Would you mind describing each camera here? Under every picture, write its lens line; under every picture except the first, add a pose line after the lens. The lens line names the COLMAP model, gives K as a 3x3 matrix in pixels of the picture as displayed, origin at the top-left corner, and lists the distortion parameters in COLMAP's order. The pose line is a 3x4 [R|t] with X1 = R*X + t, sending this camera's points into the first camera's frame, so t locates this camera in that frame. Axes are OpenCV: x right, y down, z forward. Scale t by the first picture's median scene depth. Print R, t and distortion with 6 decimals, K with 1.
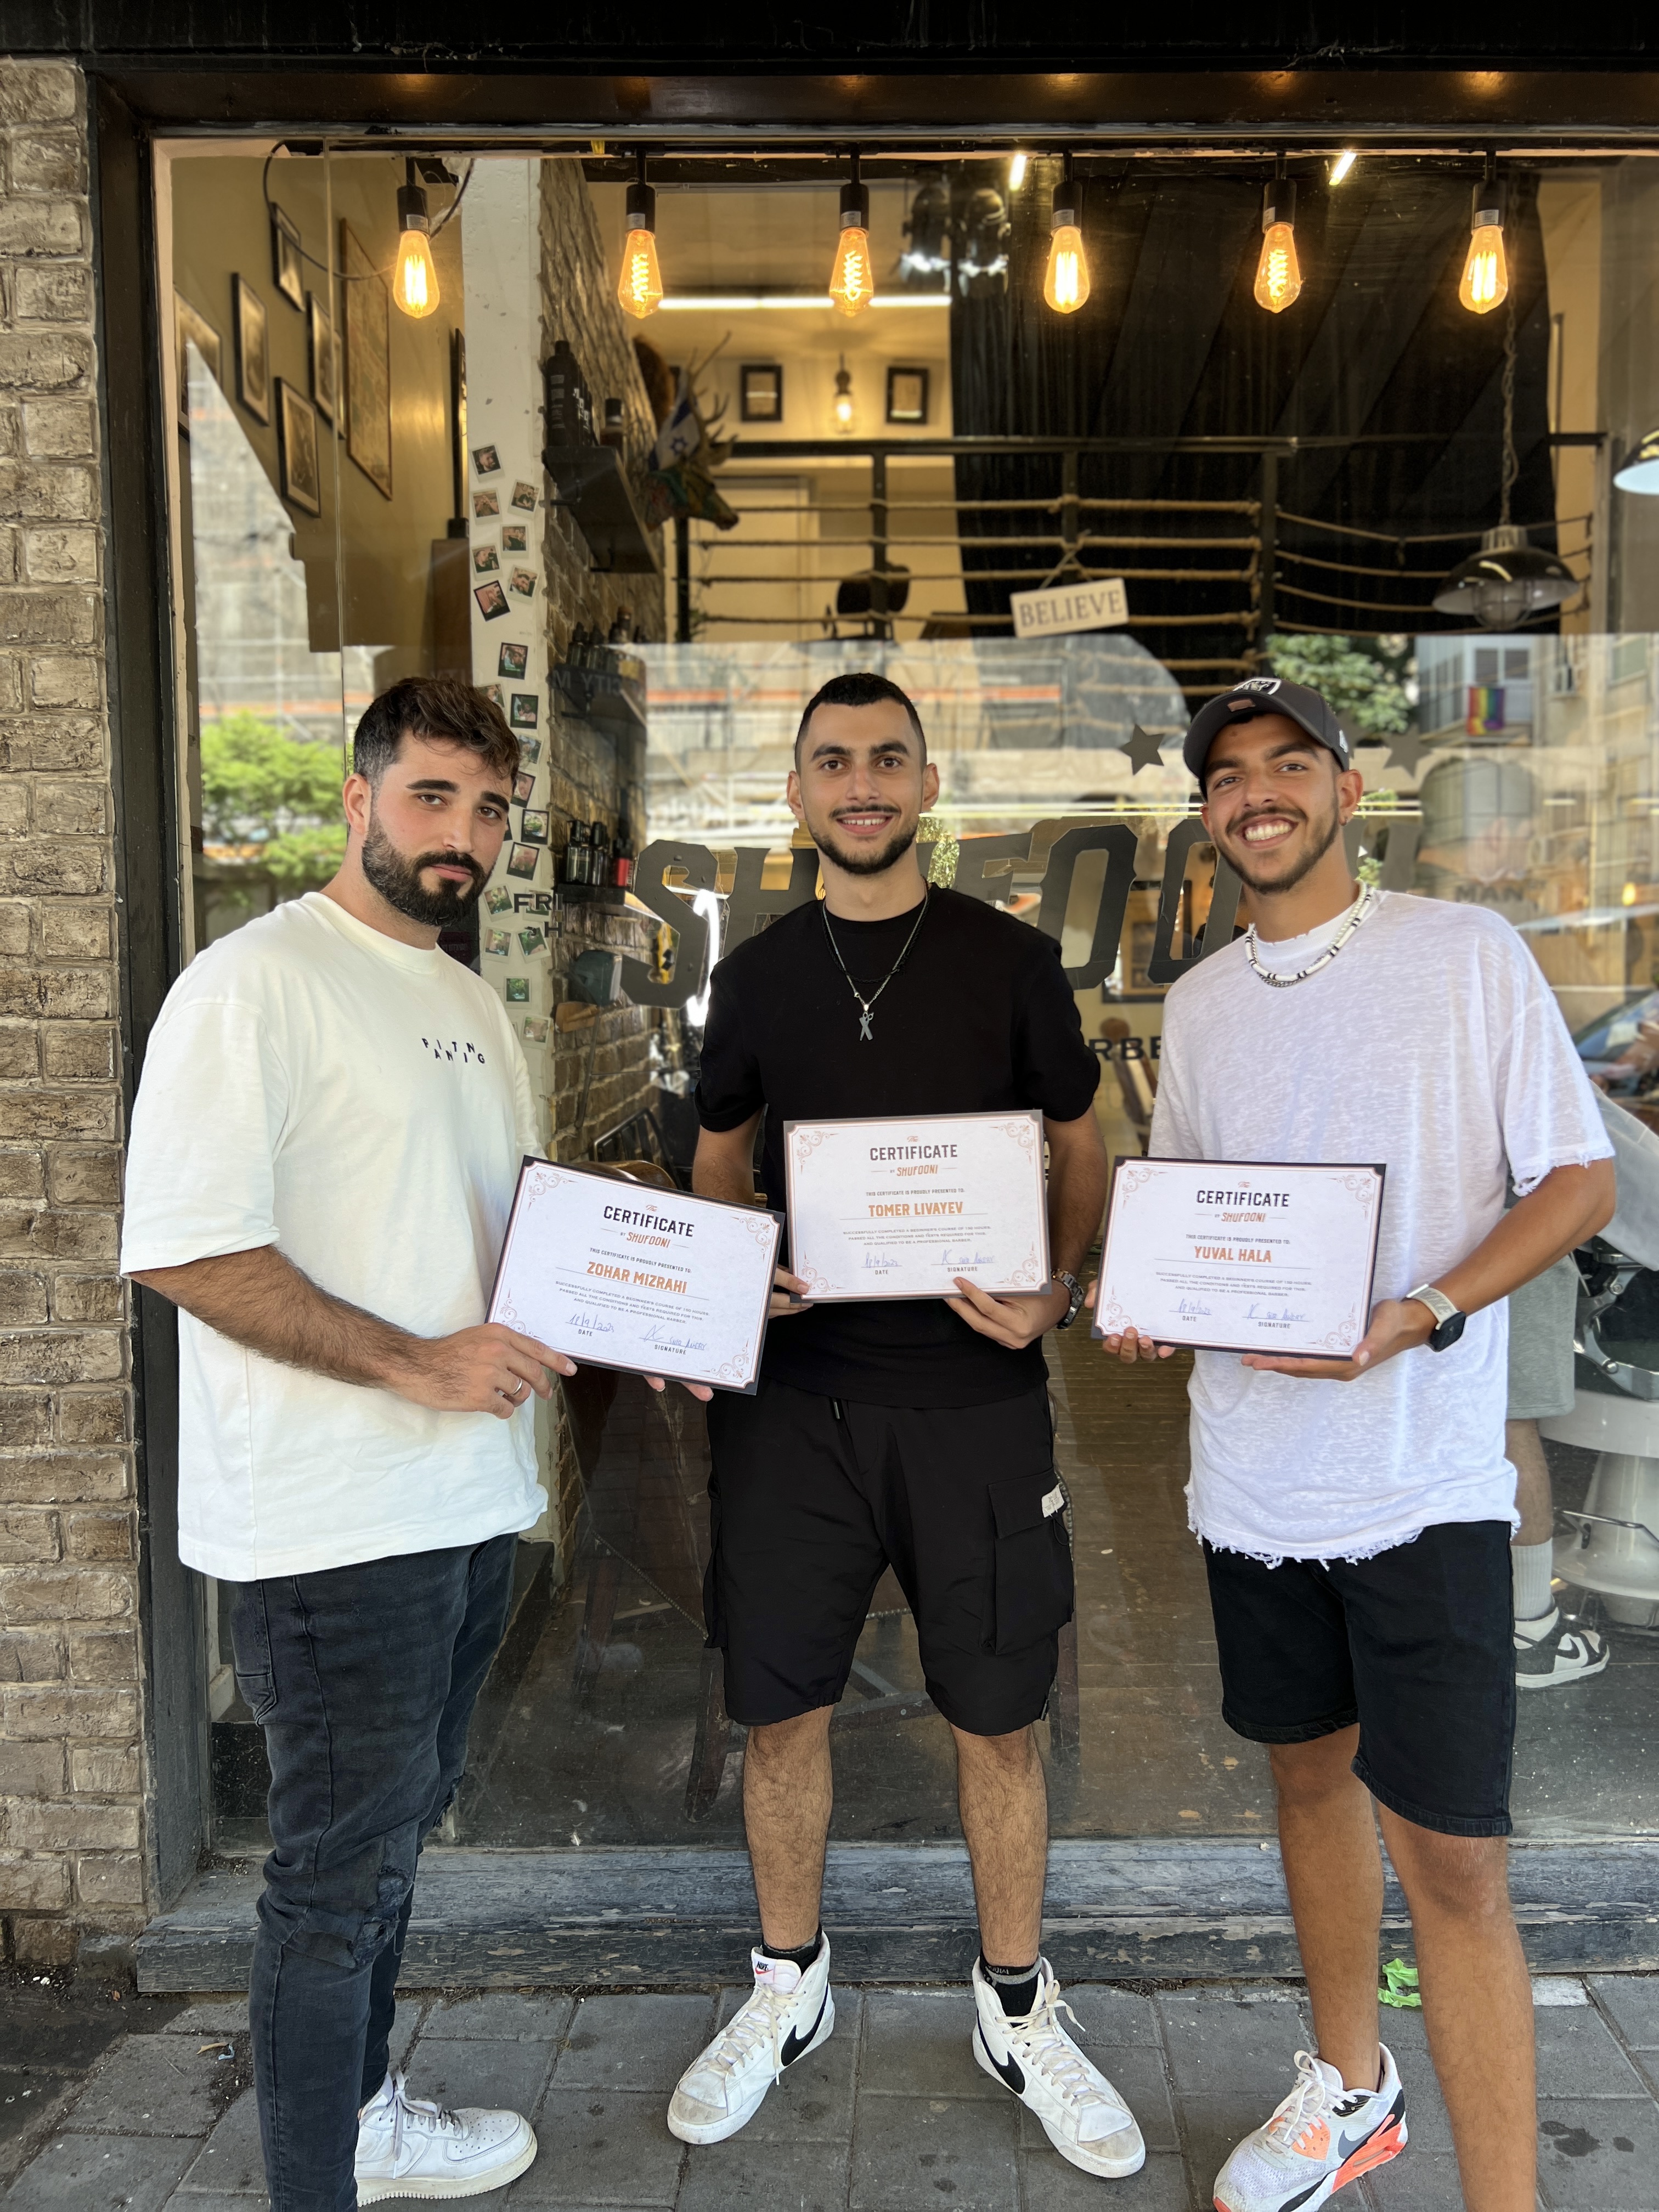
lens RADIAL K [[1626.9, 0, 830.8], [0, 1626.9, 1125.2], [0, 0, 1]] dist [0.040488, -0.039819]
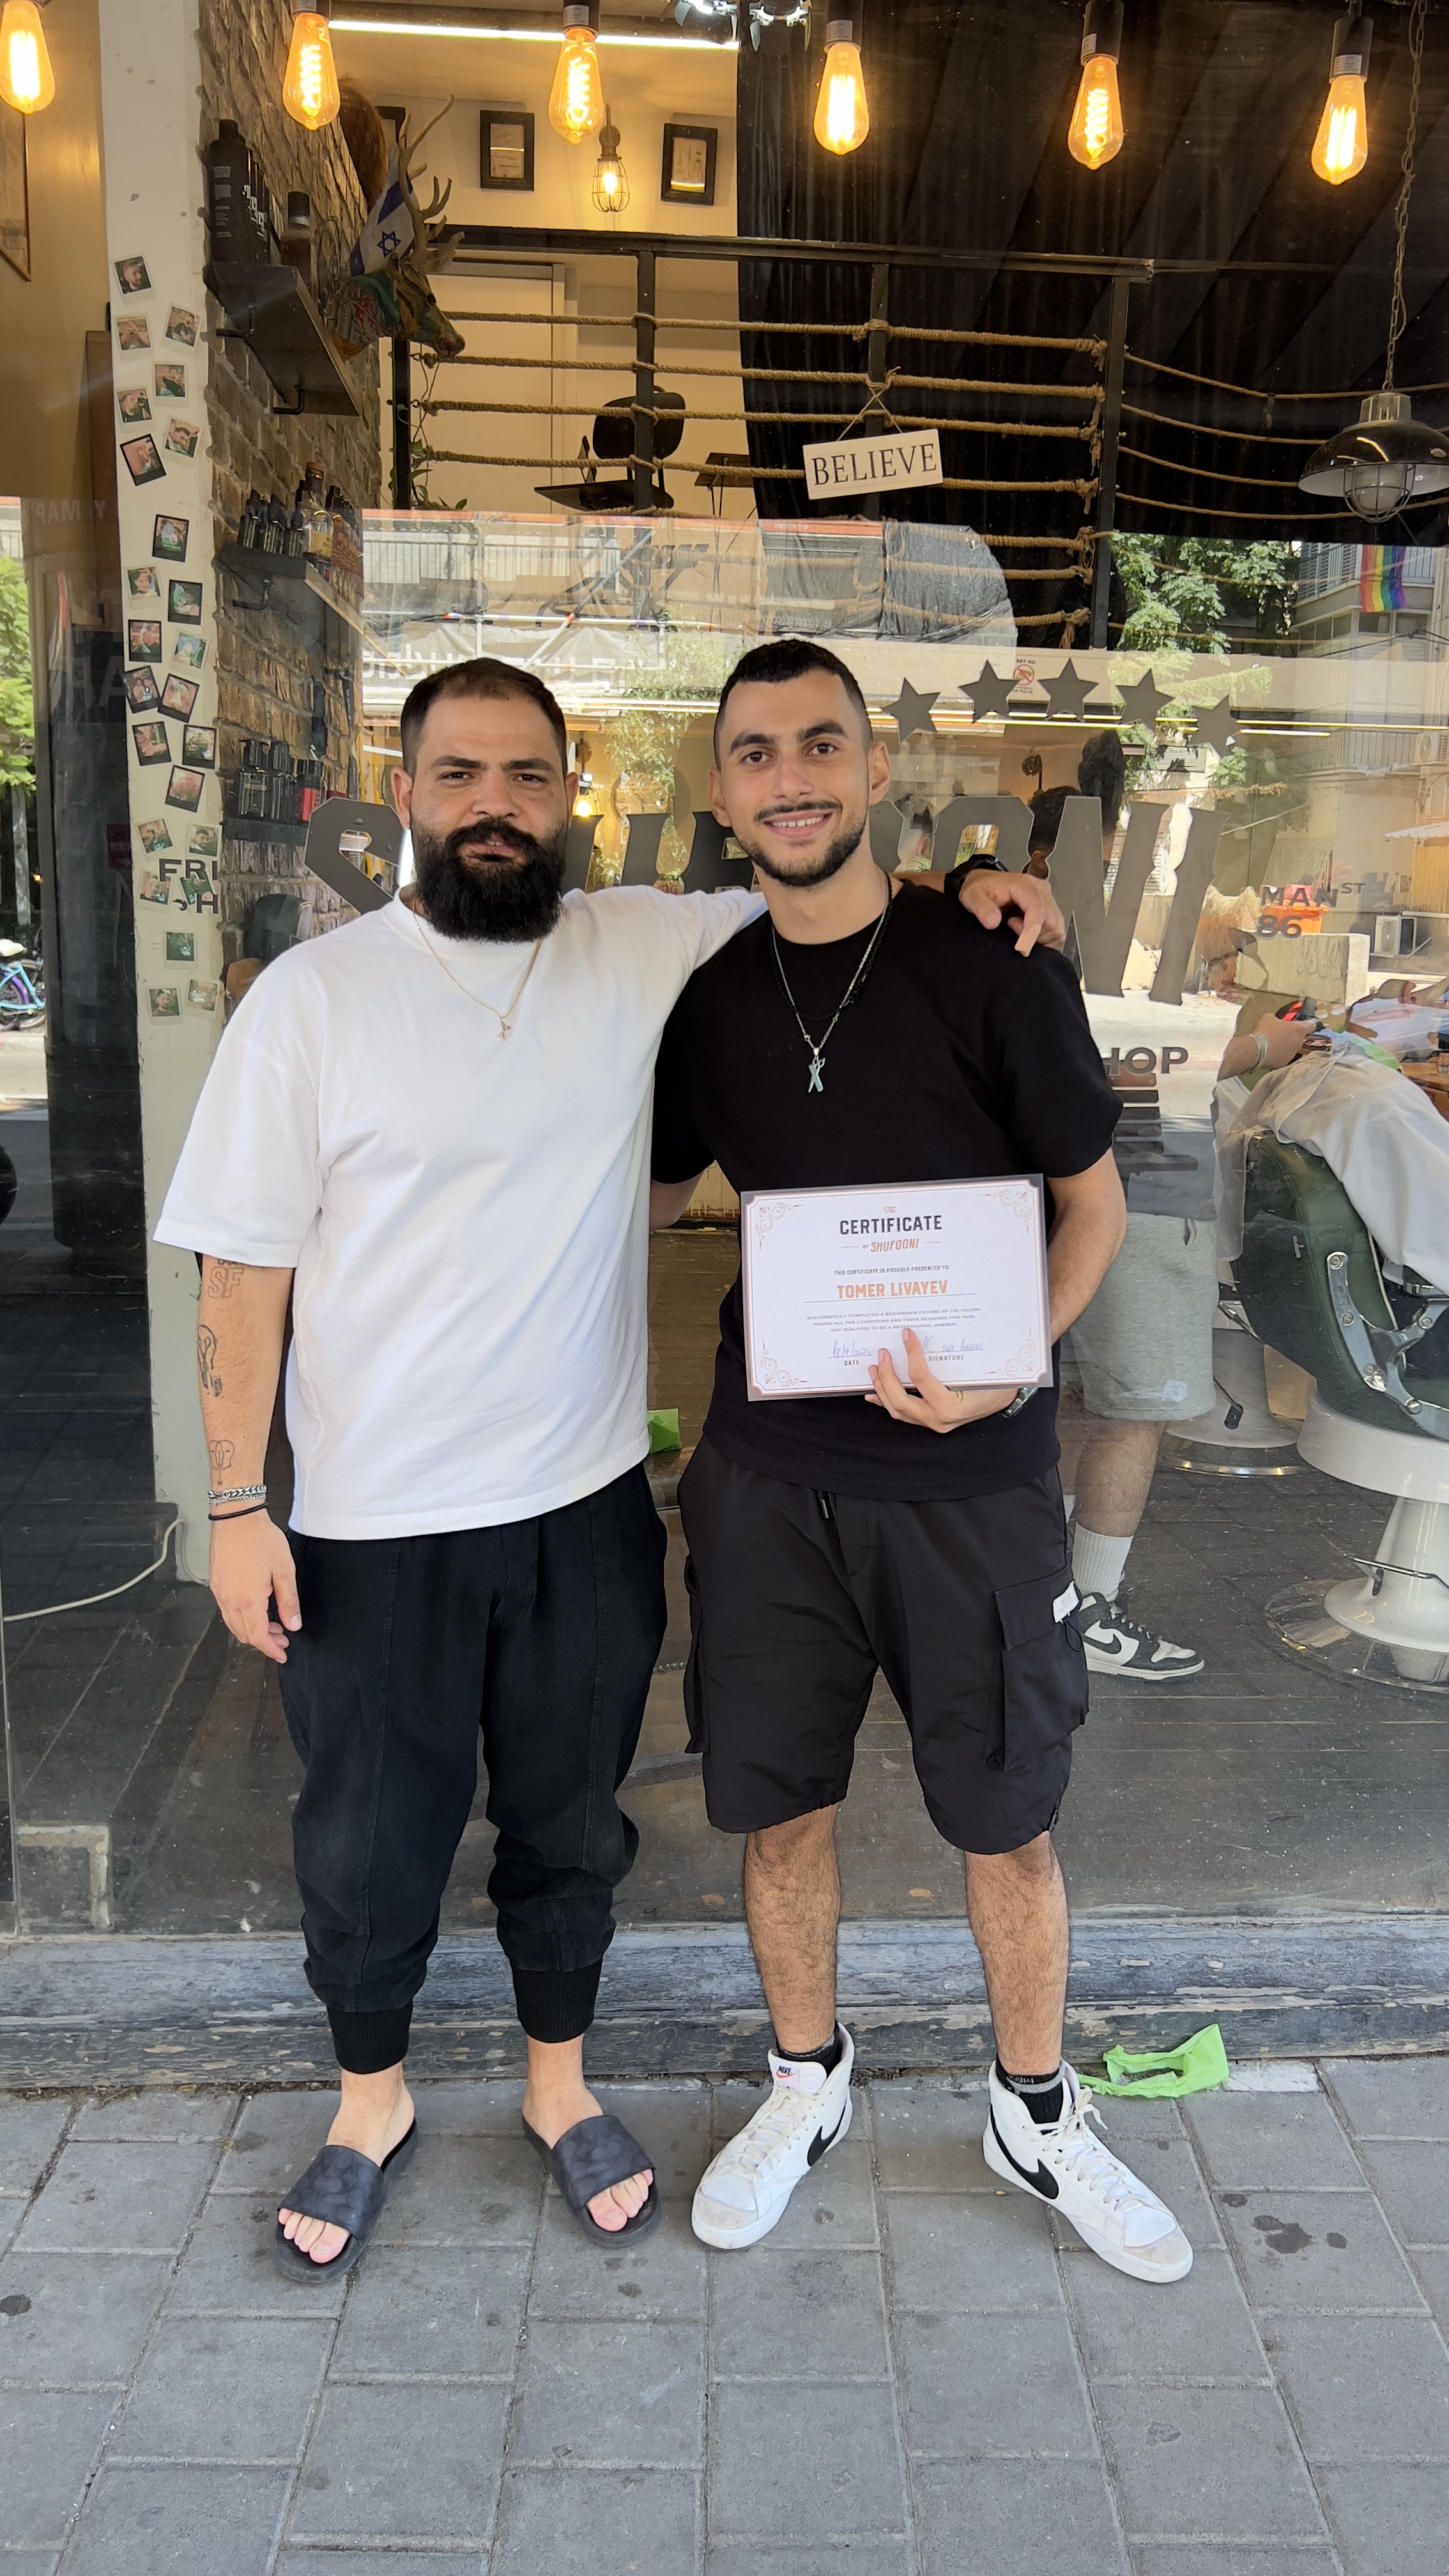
lens RADIAL K [[1902.8, 0, 724.6], [0, 1902.8, 1298.3], [0, 0, 1]] dist [0.024536, -0.020612]
pose [[0.997515, 0.017703, 0.068191, 0.031352], [-0.026503, 0.991108, 0.130390, -0.054008], [-0.065276, -0.131874, 0.989115, -0.015175]]
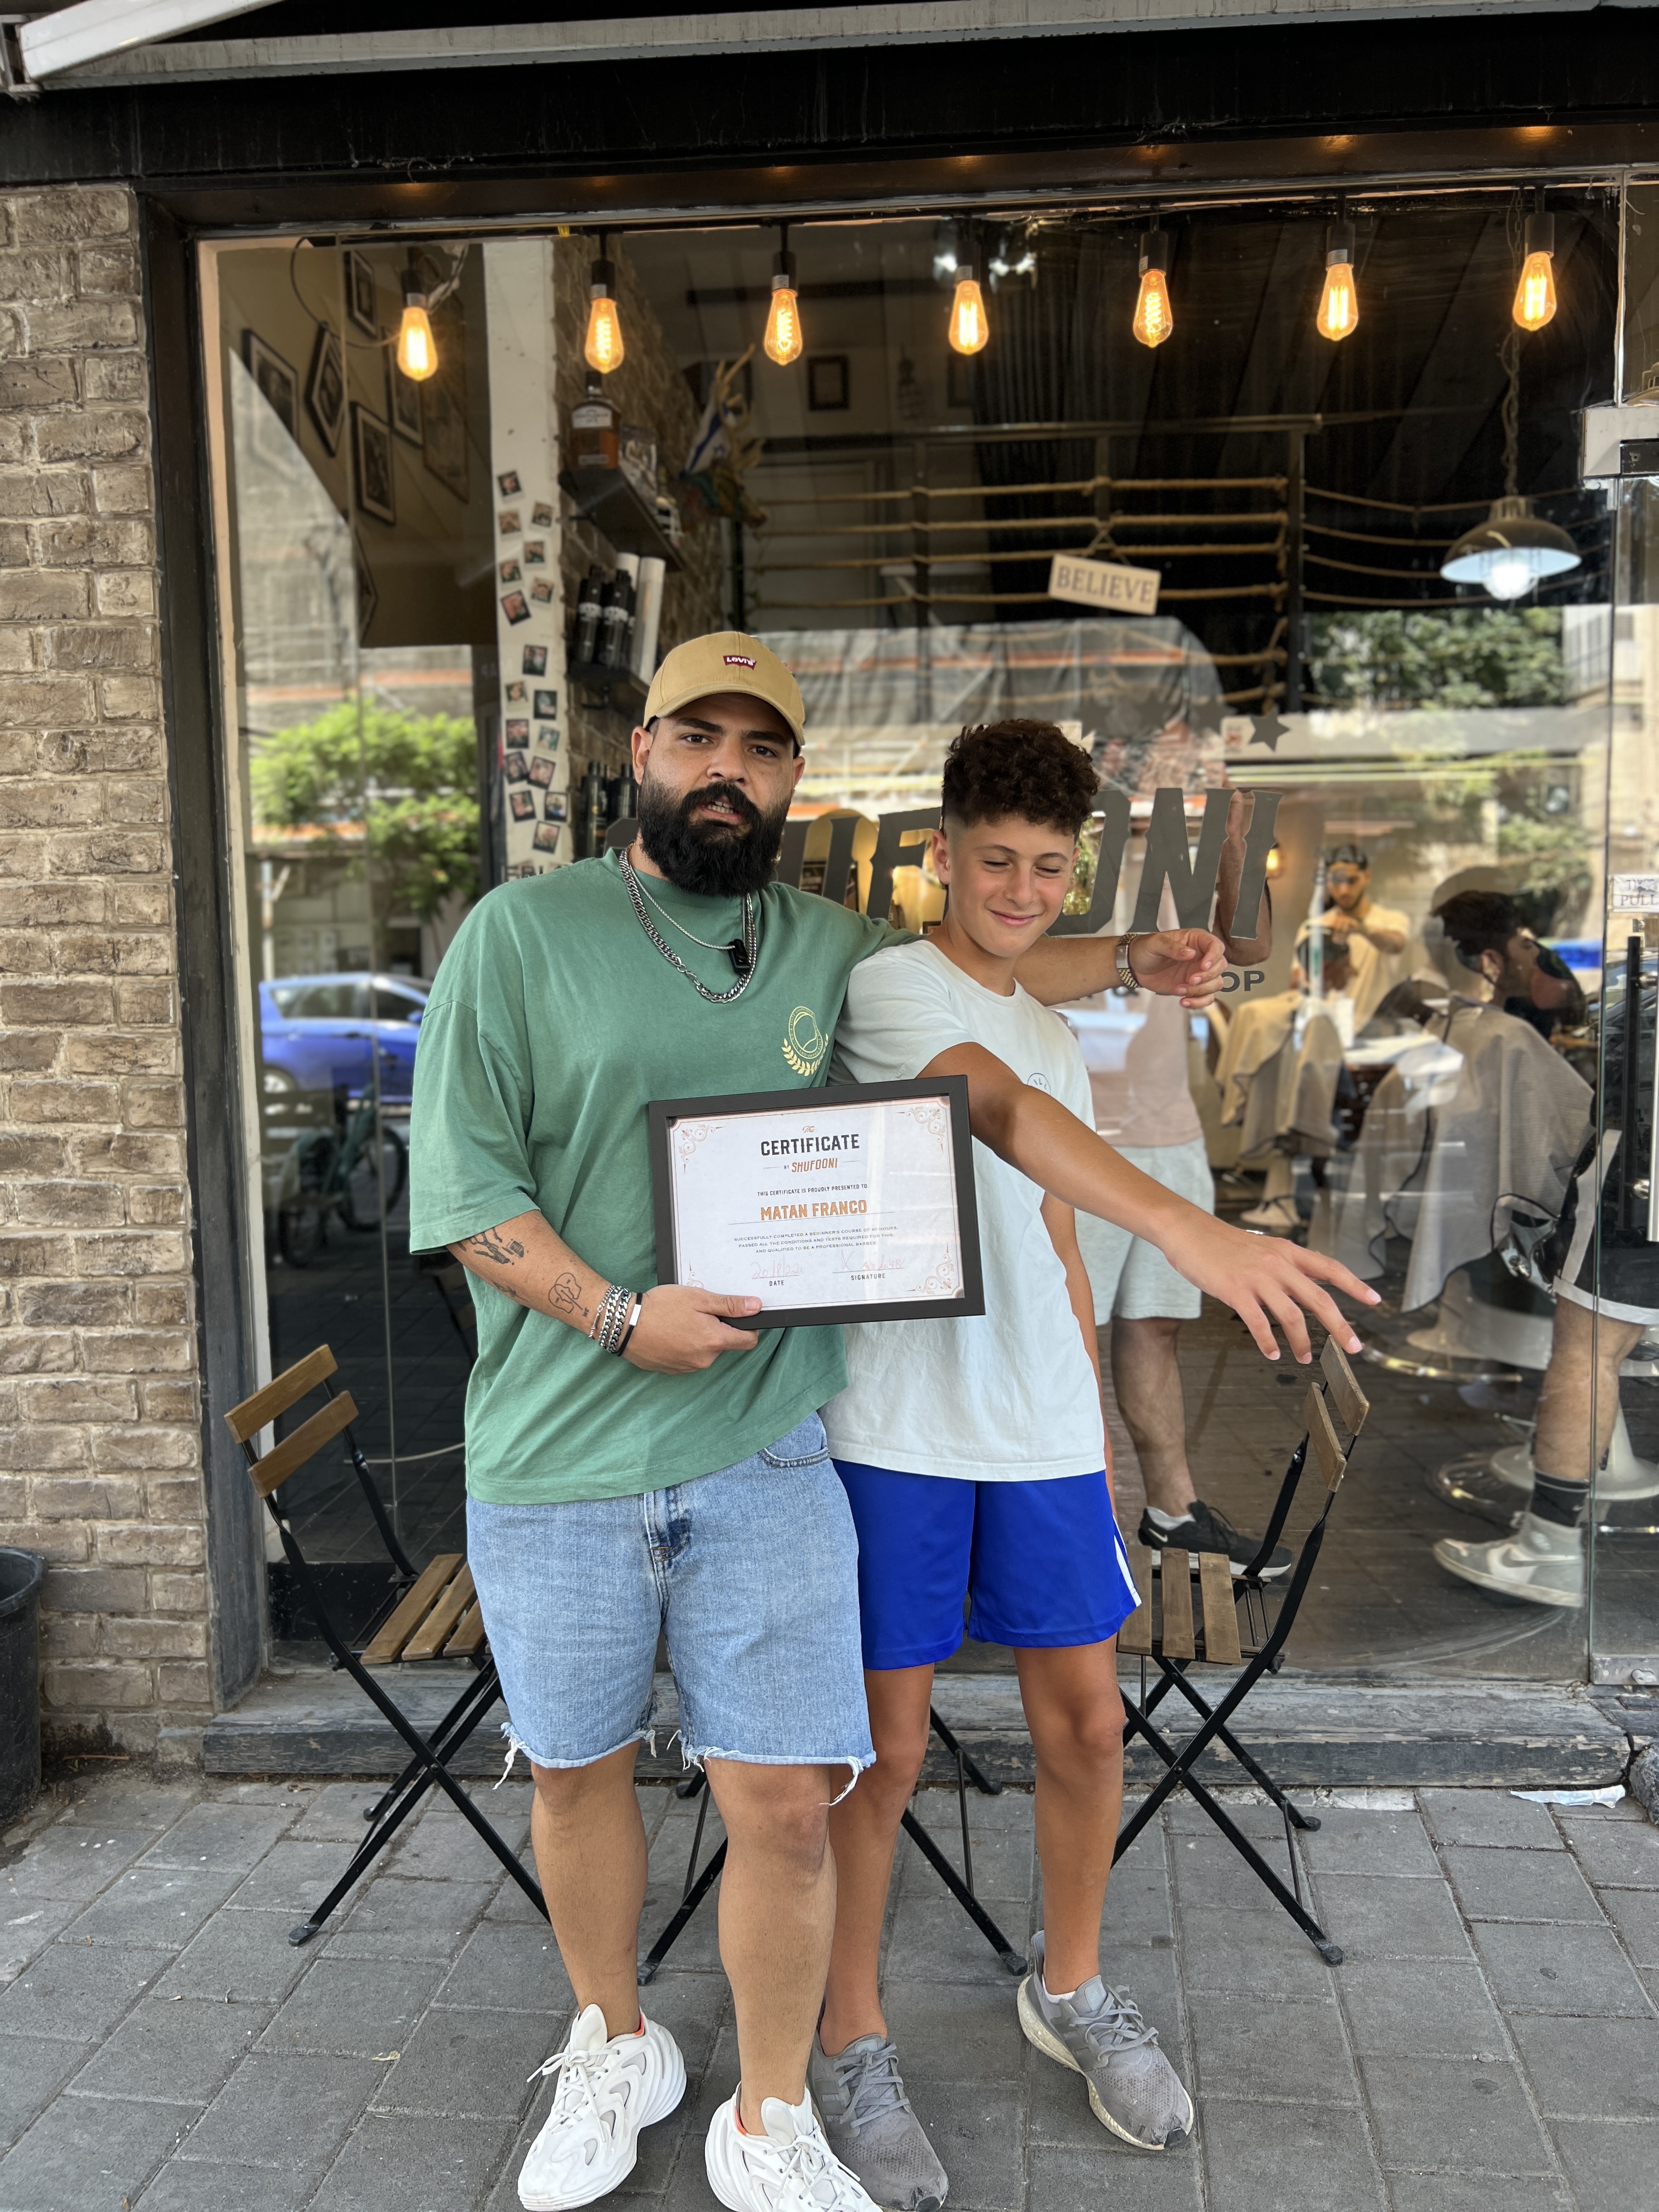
lens RADIAL K [[1626.9, 0, 849.6], [0, 1626.9, 1118.2], [0, 0, 1]] dist [0.040488, -0.039819]
pose [[0.997398, -0.005244, -0.071899, 0.141025], [0.006374, 0.999860, 0.015498, 0.024239], [0.071808, -0.015916, 0.997291, -0.167128]]
